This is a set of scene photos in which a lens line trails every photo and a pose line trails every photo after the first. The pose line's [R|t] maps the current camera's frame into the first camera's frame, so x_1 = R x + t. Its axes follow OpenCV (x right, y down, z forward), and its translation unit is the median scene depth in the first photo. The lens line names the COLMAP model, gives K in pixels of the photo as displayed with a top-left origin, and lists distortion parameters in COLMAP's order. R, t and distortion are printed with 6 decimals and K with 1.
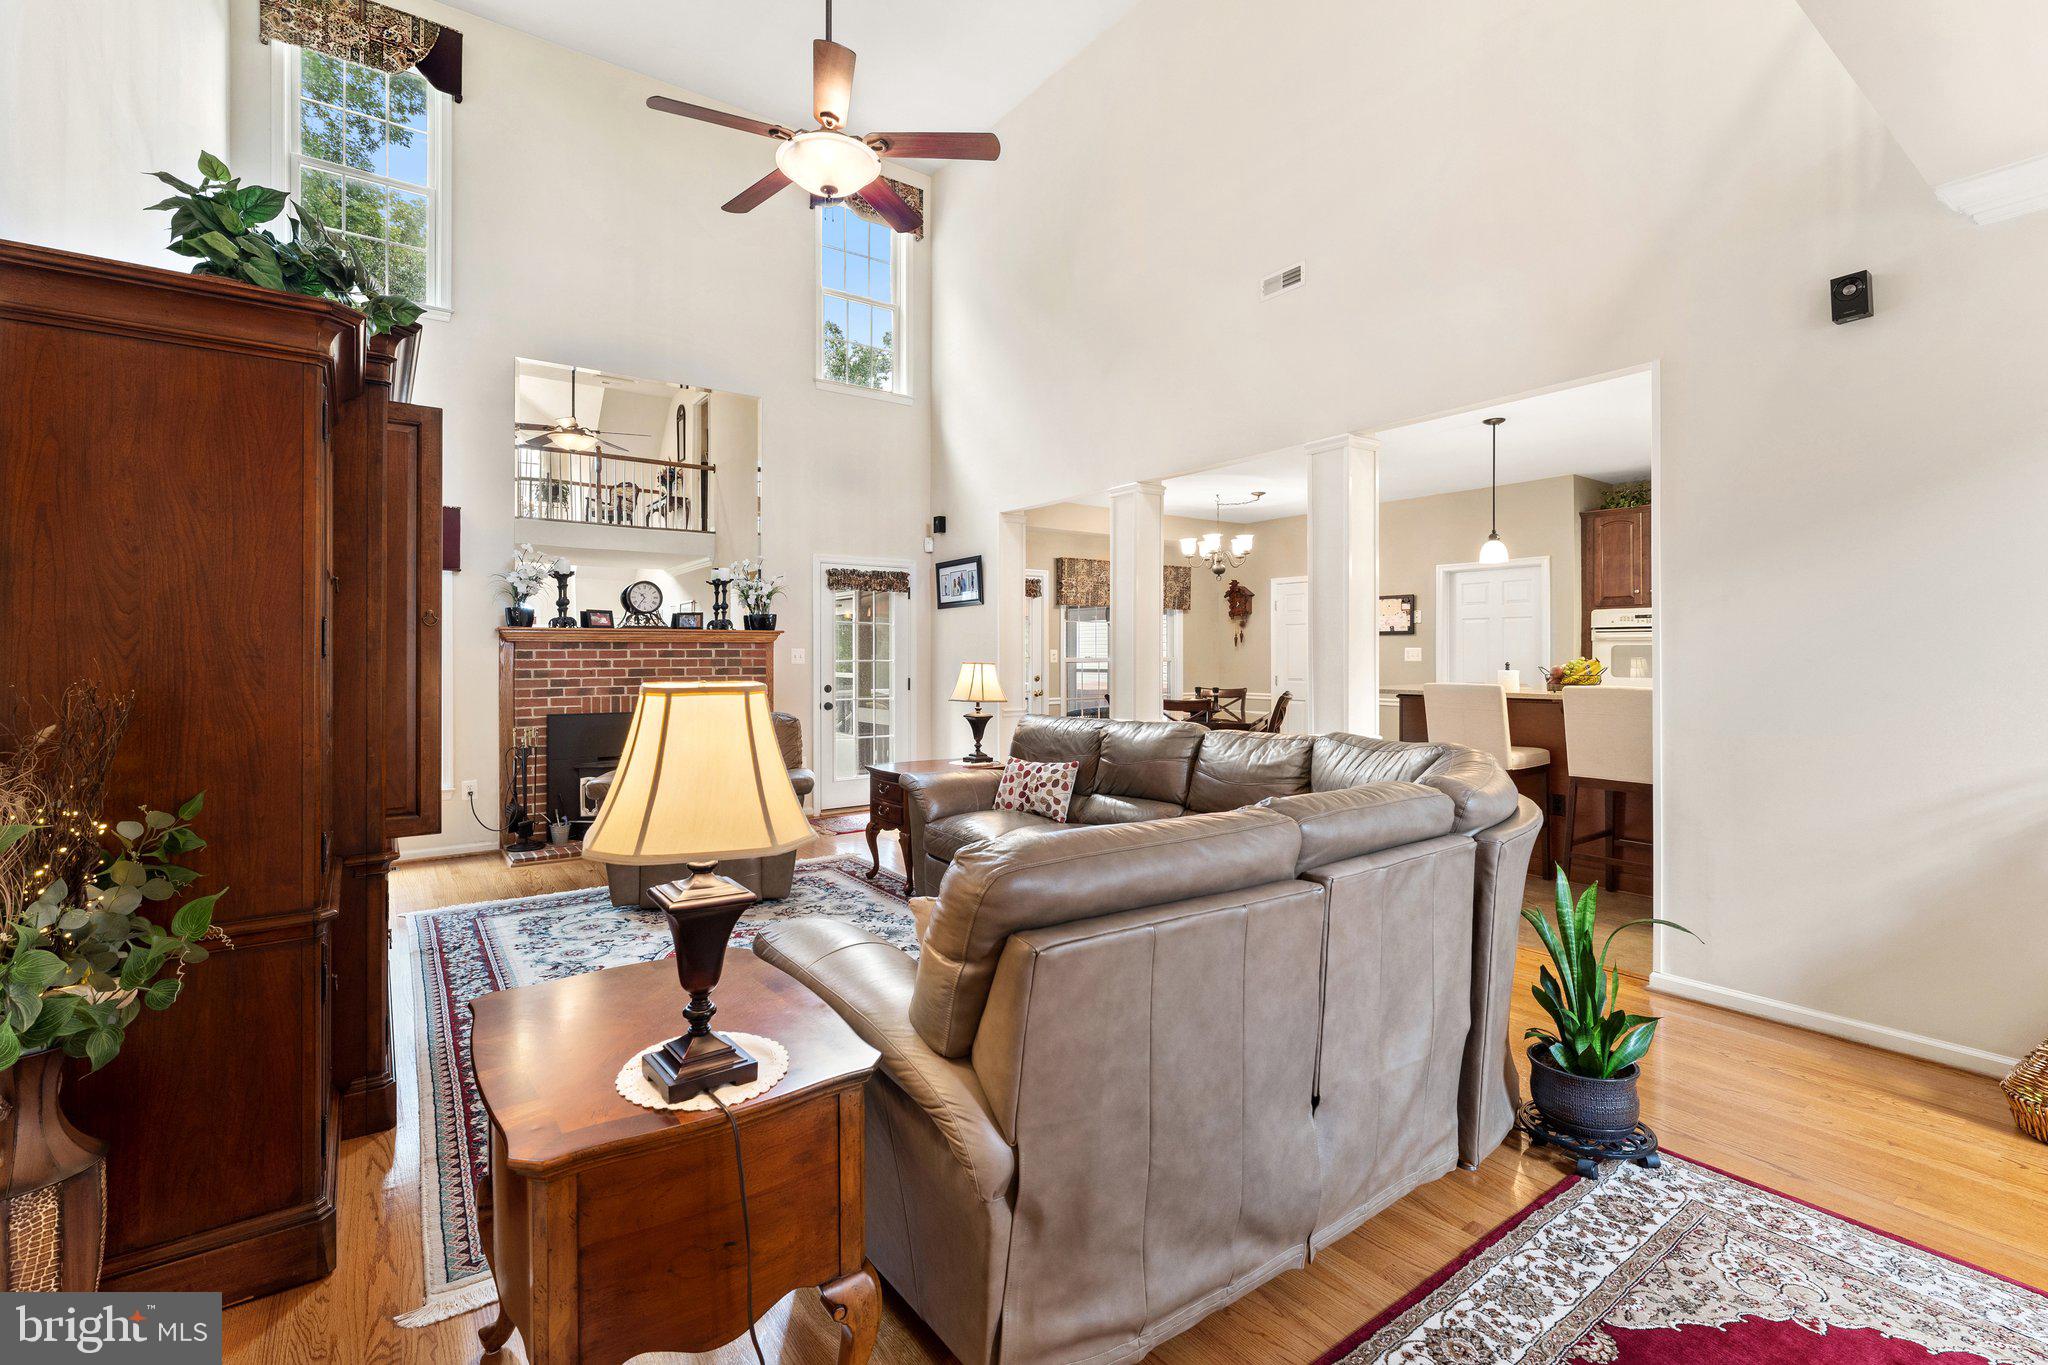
lens RADIAL K [[898.6, 0, 980.8], [0, 898.6, 638.0], [0, 0, 1]] dist [-0.002686, 0.000770]
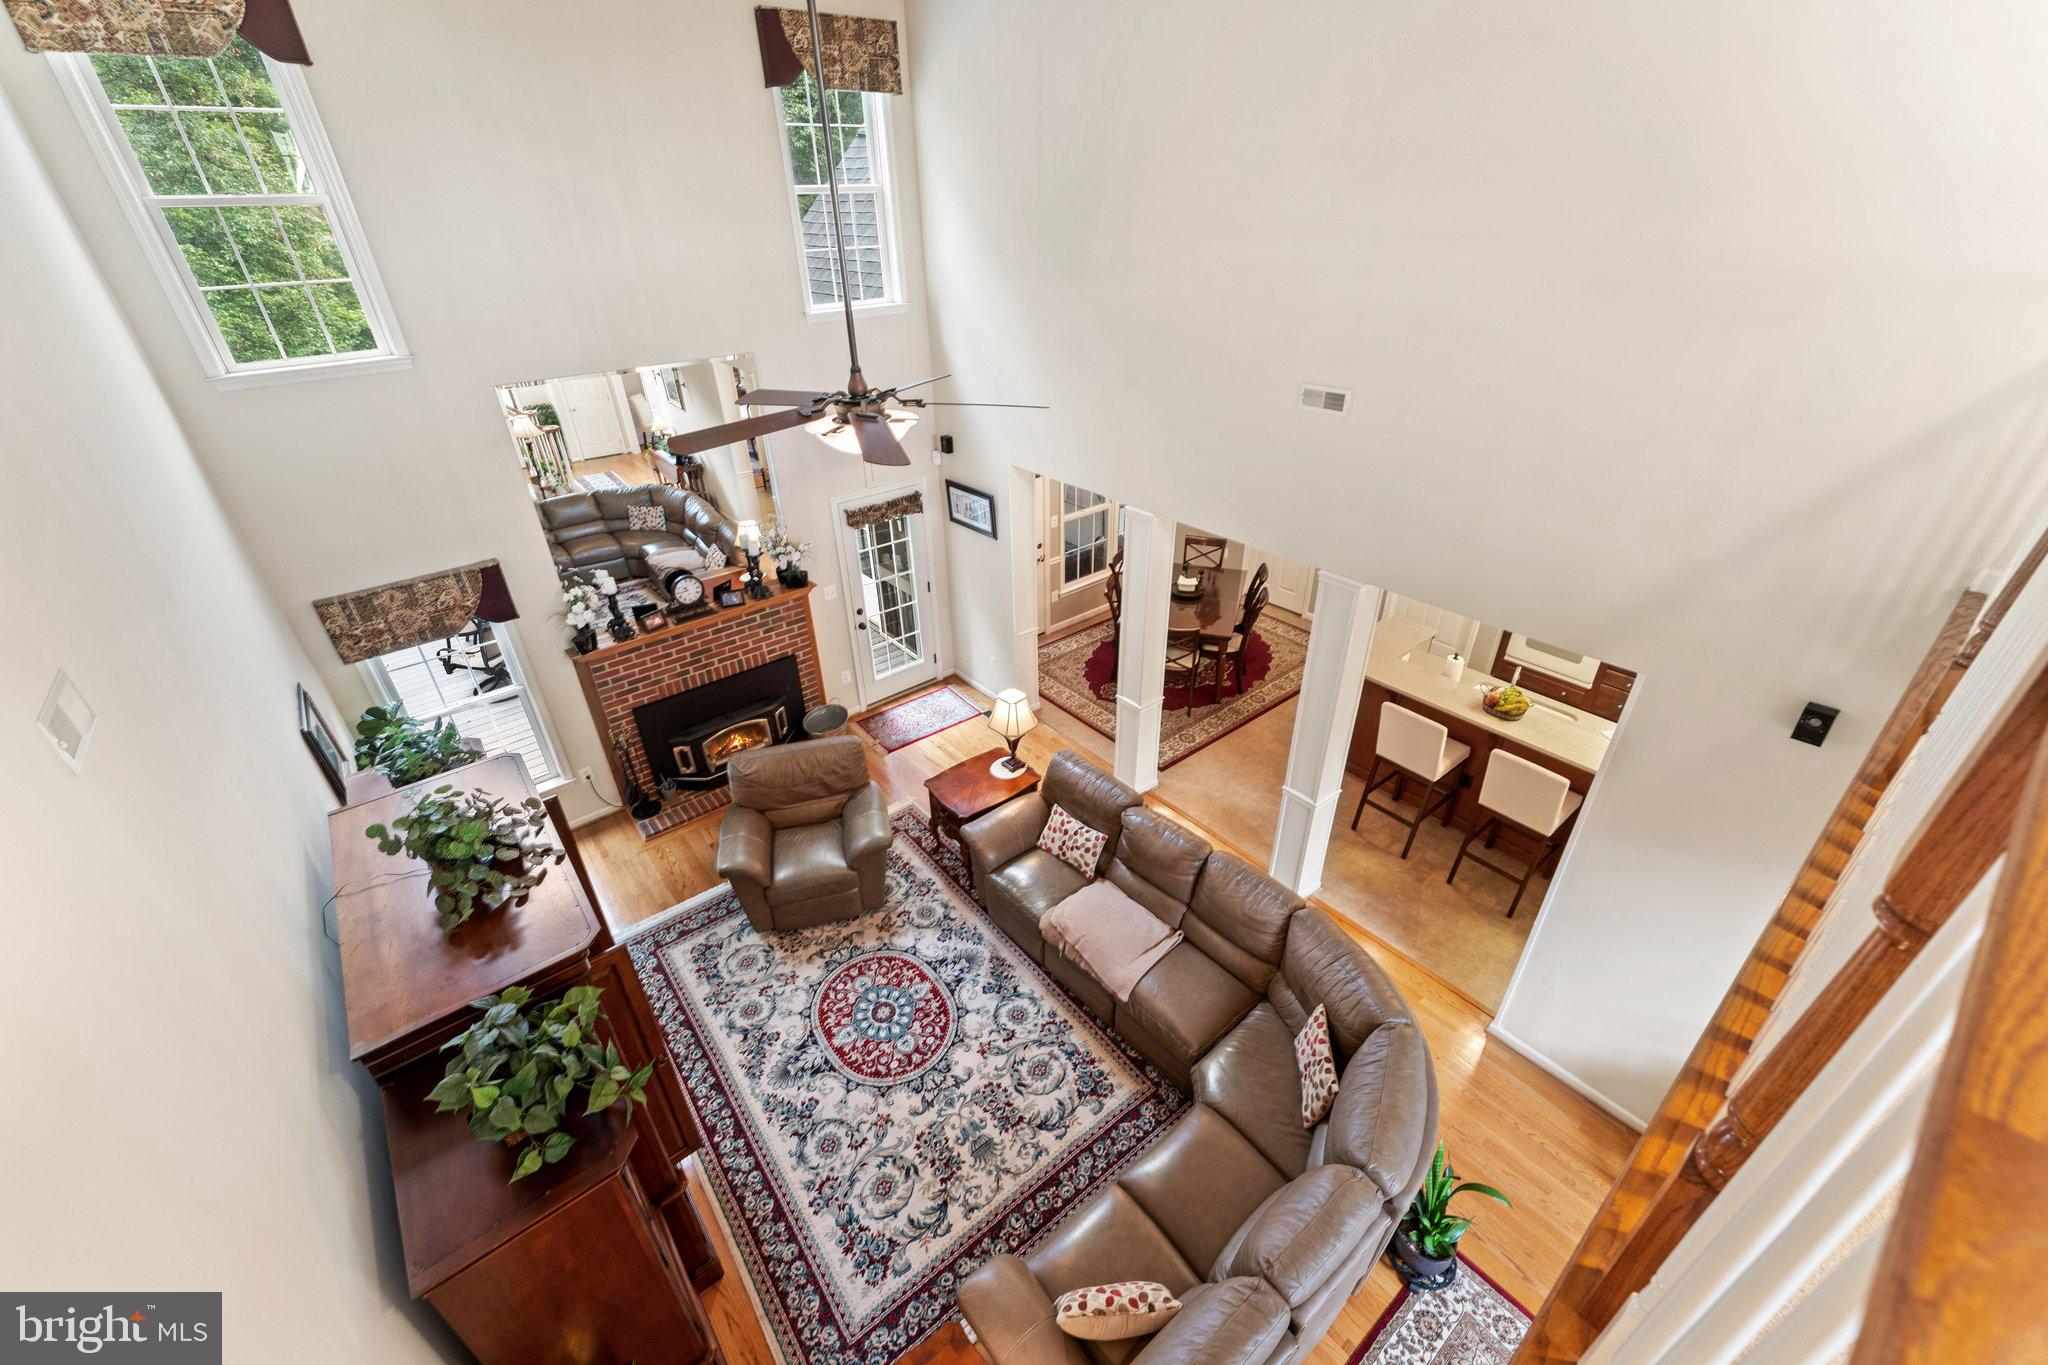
lens RADIAL K [[830.1, 0, 990.9], [0, 830.1, 657.0], [0, 0, 1]] dist [0.001667, -0.000140]
pose [[0.997277, -0.066435, 0.032031, -0.054233], [0.040861, 0.859246, 0.509928, -0.506946], [-0.061400, -0.507230, 0.859621, 0.091539]]
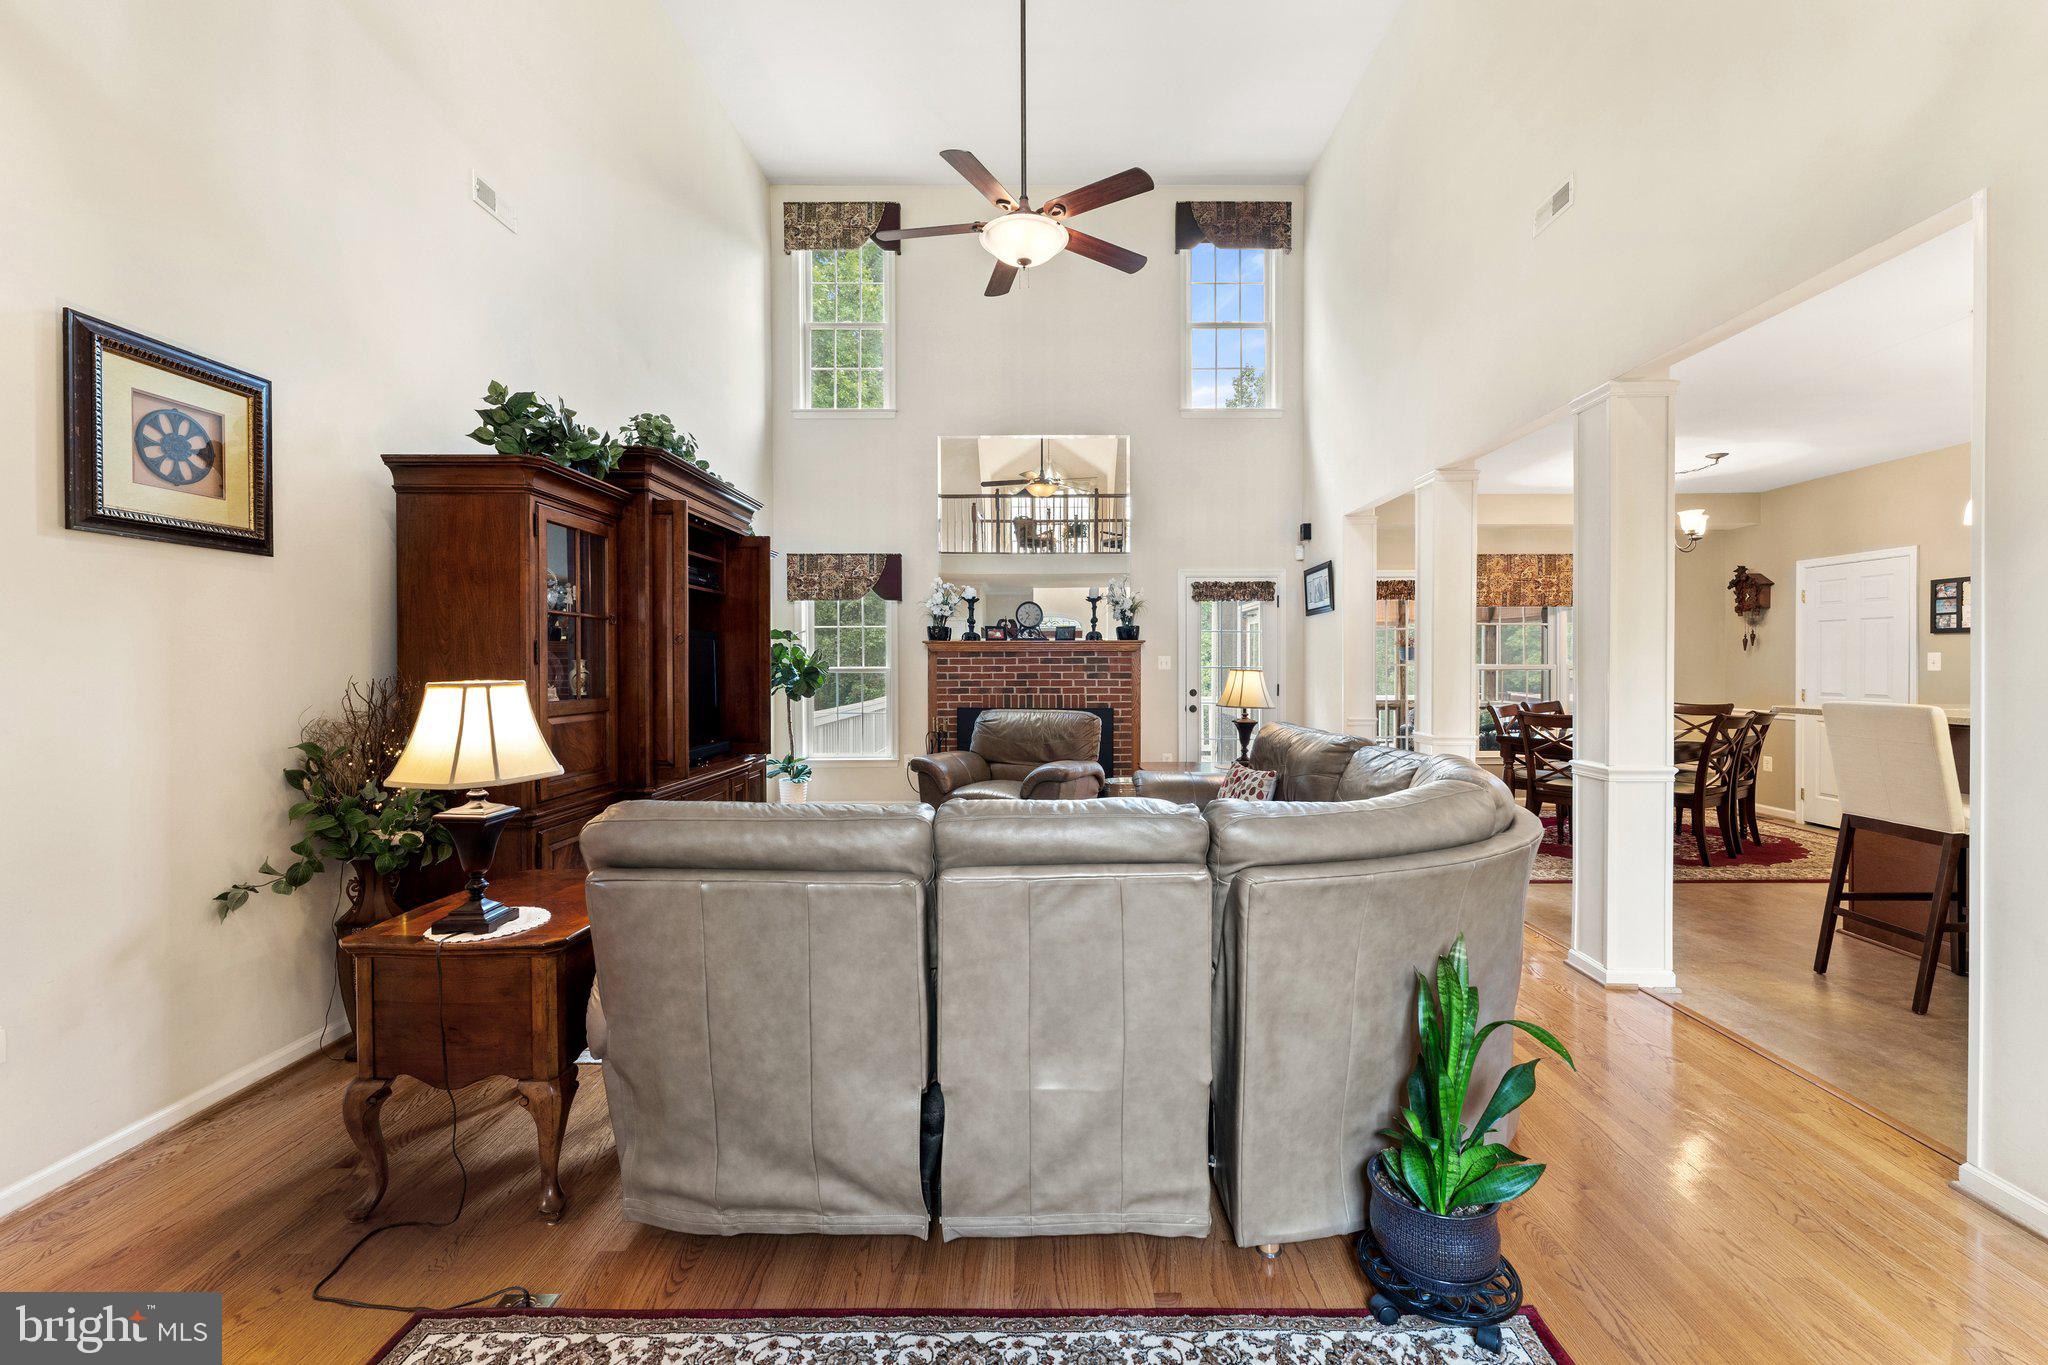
lens RADIAL K [[830.1, 0, 1035.4], [0, 830.1, 654.6], [0, 0, 1]] dist [0.001667, -0.000140]
pose [[0.819669, -0.005048, -0.572815, 0.305403], [0.011321, 0.999909, 0.007389, 0.000805], [0.572725, -0.012541, 0.819651, 0.081545]]
